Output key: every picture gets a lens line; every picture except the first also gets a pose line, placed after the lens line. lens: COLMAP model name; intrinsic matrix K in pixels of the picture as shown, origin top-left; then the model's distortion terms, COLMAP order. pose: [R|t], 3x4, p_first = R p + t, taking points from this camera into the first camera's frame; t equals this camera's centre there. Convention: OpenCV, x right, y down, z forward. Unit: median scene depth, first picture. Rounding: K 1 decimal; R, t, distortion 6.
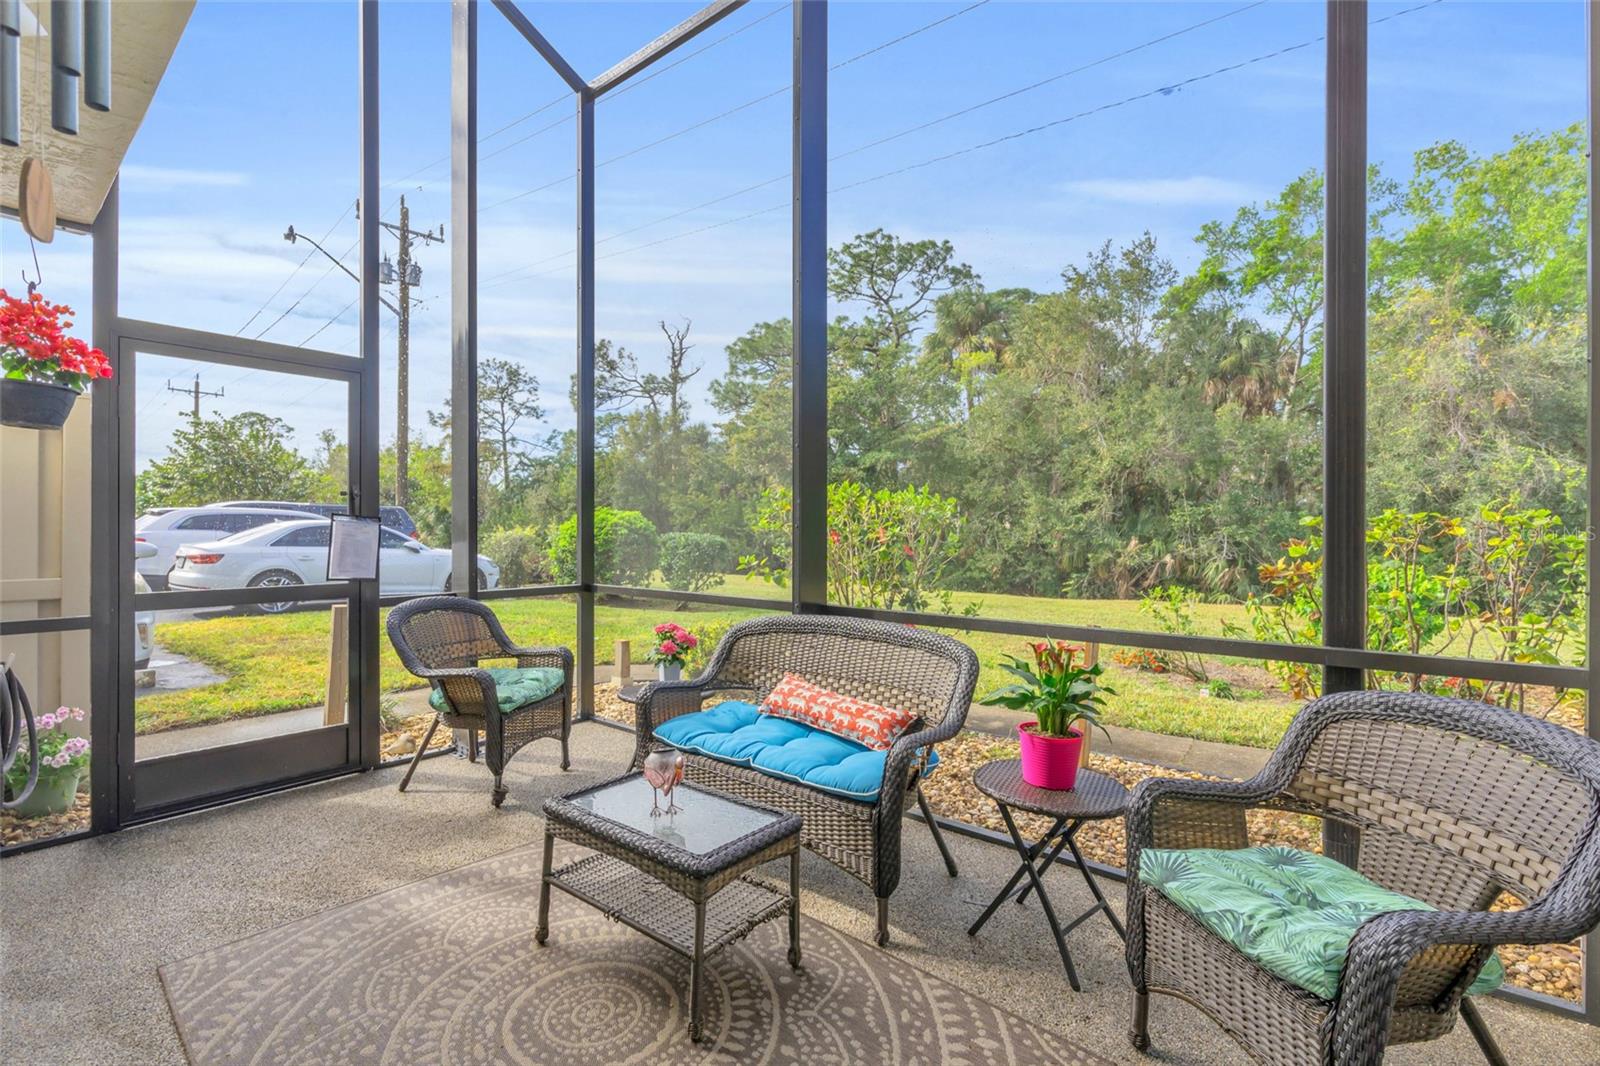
lens RADIAL K [[725.2, 0, 797.2], [0, 725.2, 530.8], [0, 0, 1]] dist [-0.004072, -0.000073]
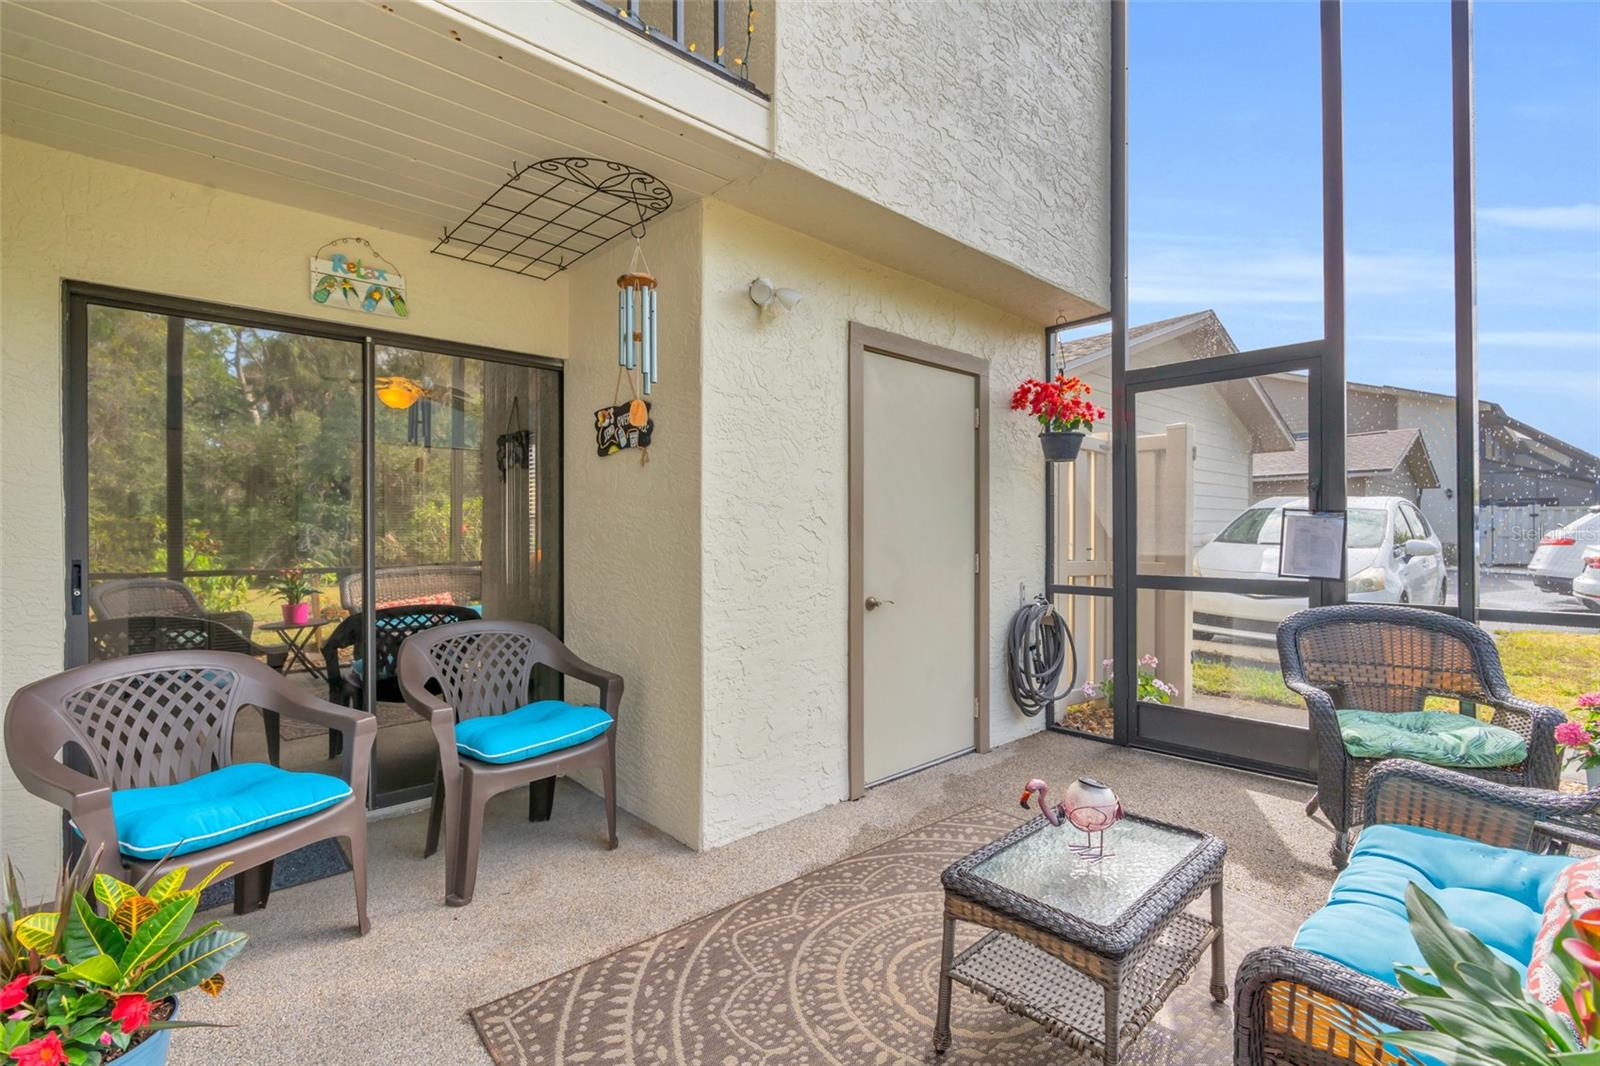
lens RADIAL K [[725.2, 0, 797.2], [0, 725.2, 530.8], [0, 0, 1]] dist [-0.004072, -0.000073]
pose [[-0.127564, -0.001330, -0.991829, 0.497800], [-0.001597, 0.999998, -0.001136, 0.009336], [0.991829, 0.001439, -0.127566, 0.556147]]
